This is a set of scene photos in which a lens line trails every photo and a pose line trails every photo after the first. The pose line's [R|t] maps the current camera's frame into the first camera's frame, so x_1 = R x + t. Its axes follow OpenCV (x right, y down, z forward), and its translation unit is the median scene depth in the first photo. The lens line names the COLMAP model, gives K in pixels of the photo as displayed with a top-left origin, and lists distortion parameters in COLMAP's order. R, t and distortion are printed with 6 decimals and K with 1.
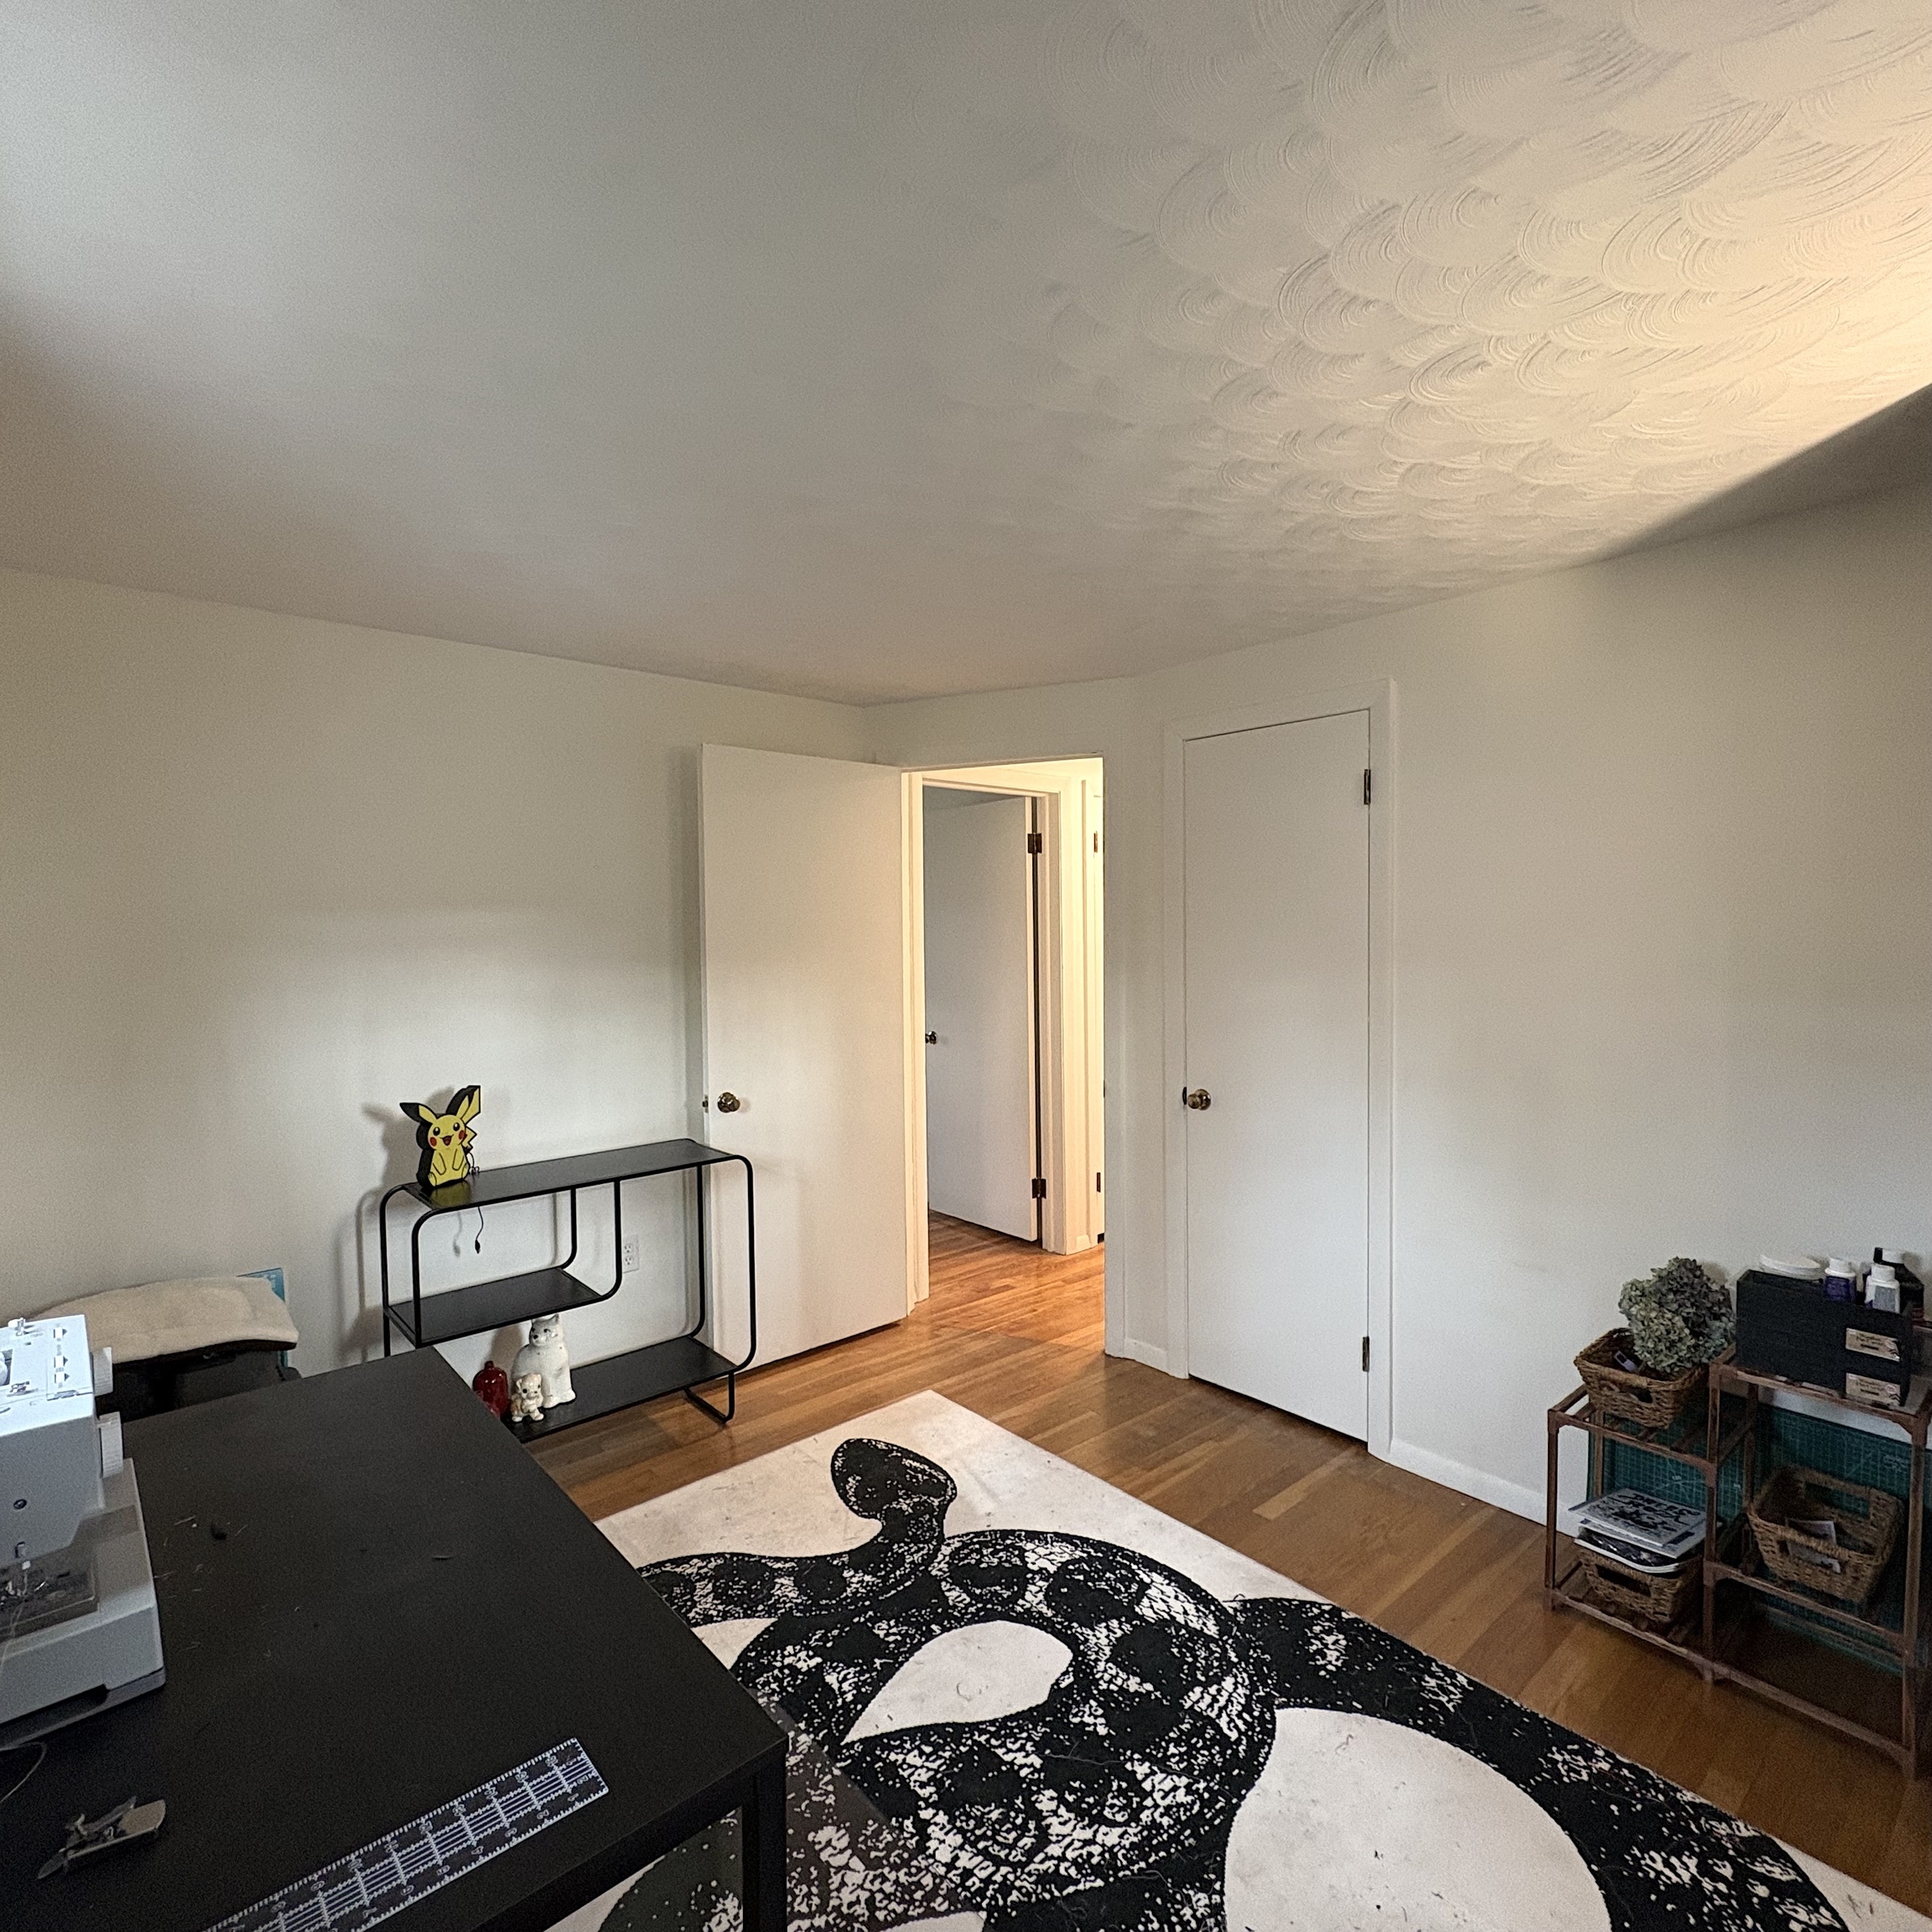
lens RADIAL K [[1026.9, 0, 963.9], [0, 1026.9, 961.8], [0, 0, 1]] dist [0.005263, 0.000501]
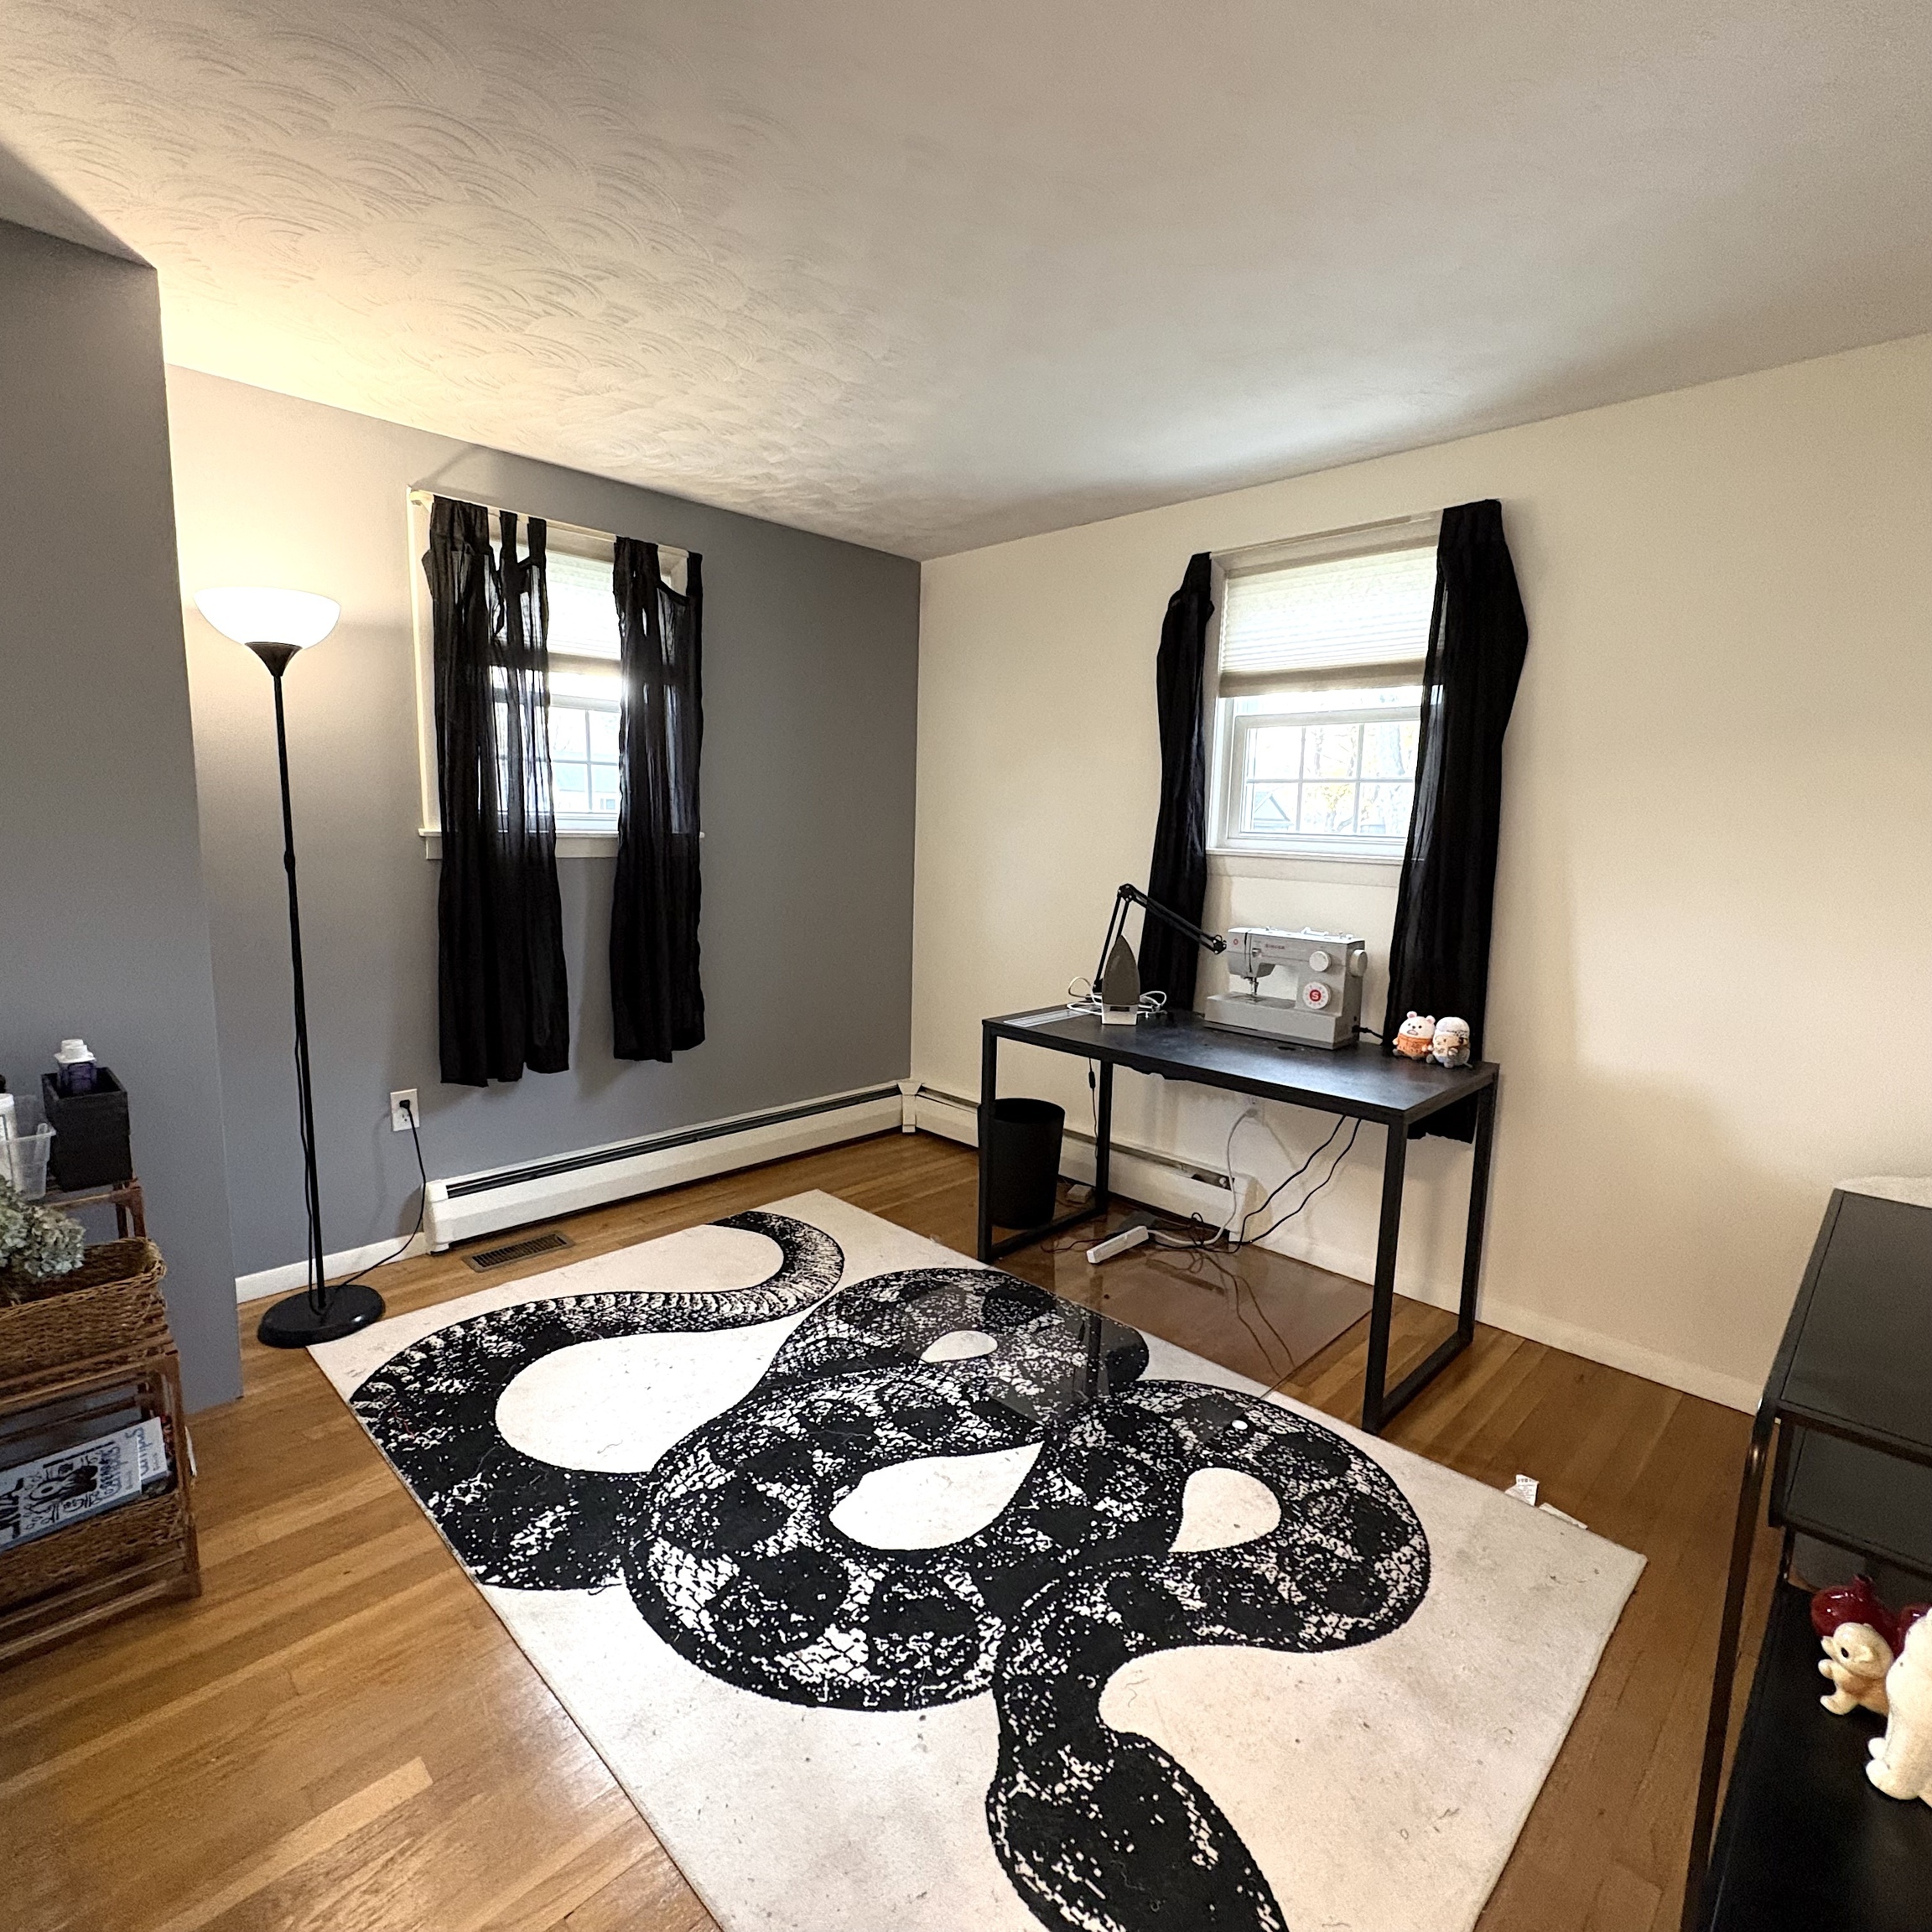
lens RADIAL K [[1026.9, 0, 963.9], [0, 1026.9, 961.8], [0, 0, 1]] dist [0.005263, 0.000501]
pose [[-0.996923, -0.003719, -0.078301, 0.058780], [-0.017603, 0.983984, 0.177386, 0.011872], [0.076387, 0.178218, -0.981022, 1.823526]]
